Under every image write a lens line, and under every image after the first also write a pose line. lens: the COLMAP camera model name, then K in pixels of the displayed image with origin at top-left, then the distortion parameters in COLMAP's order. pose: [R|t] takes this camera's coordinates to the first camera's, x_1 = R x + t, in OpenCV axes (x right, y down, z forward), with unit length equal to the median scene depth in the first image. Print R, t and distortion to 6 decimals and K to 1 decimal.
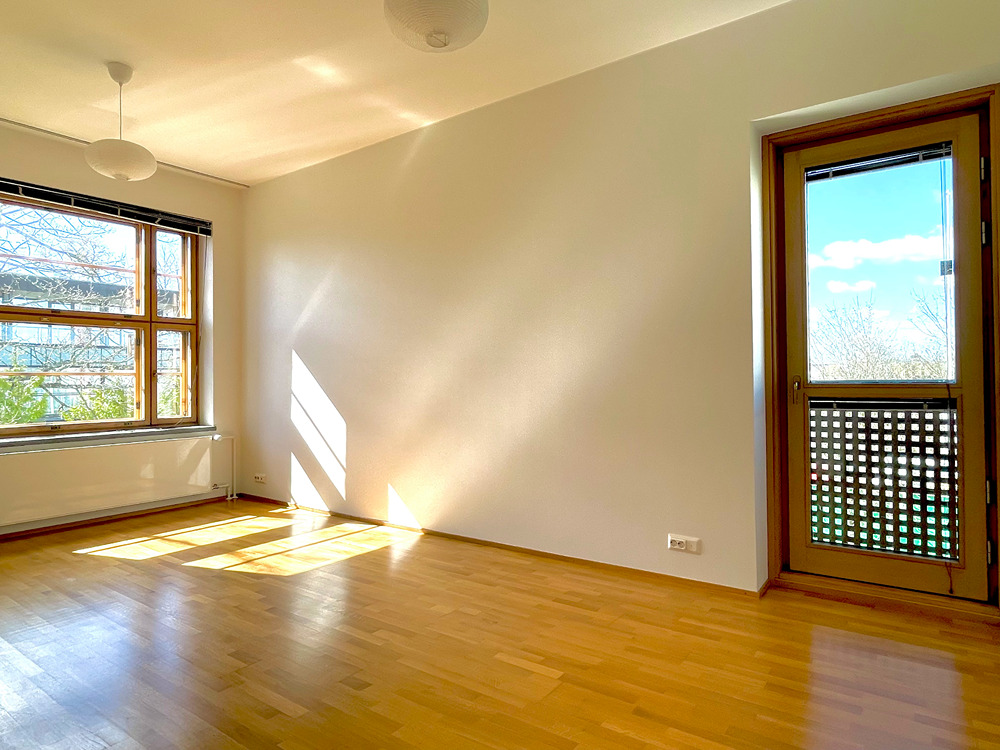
lens RADIAL K [[605.4, 0, 500.0], [0, 605.4, 375.0], [0, 0, 1]] dist [0.000221, 0.000161]
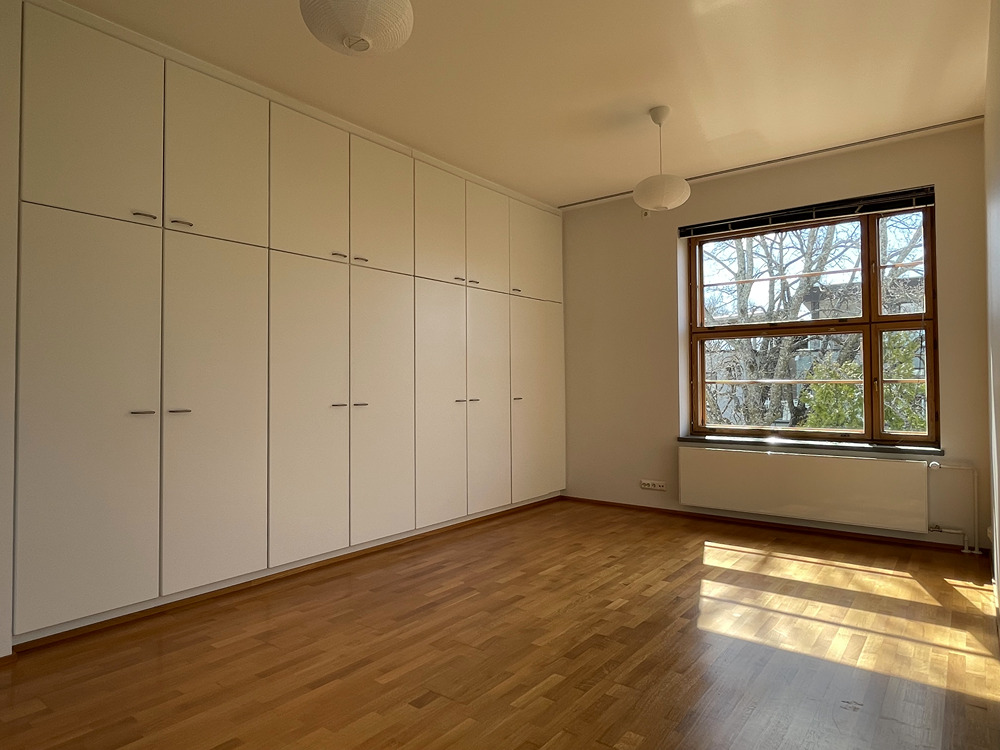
lens RADIAL K [[605.4, 0, 500.0], [0, 605.4, 375.0], [0, 0, 1]] dist [0.000221, 0.000161]
pose [[-0.031546, -0.009605, -0.999456, 0.325895], [0.010251, 0.999898, -0.009932, -0.008728], [0.999450, -0.010559, -0.031444, 0.490833]]
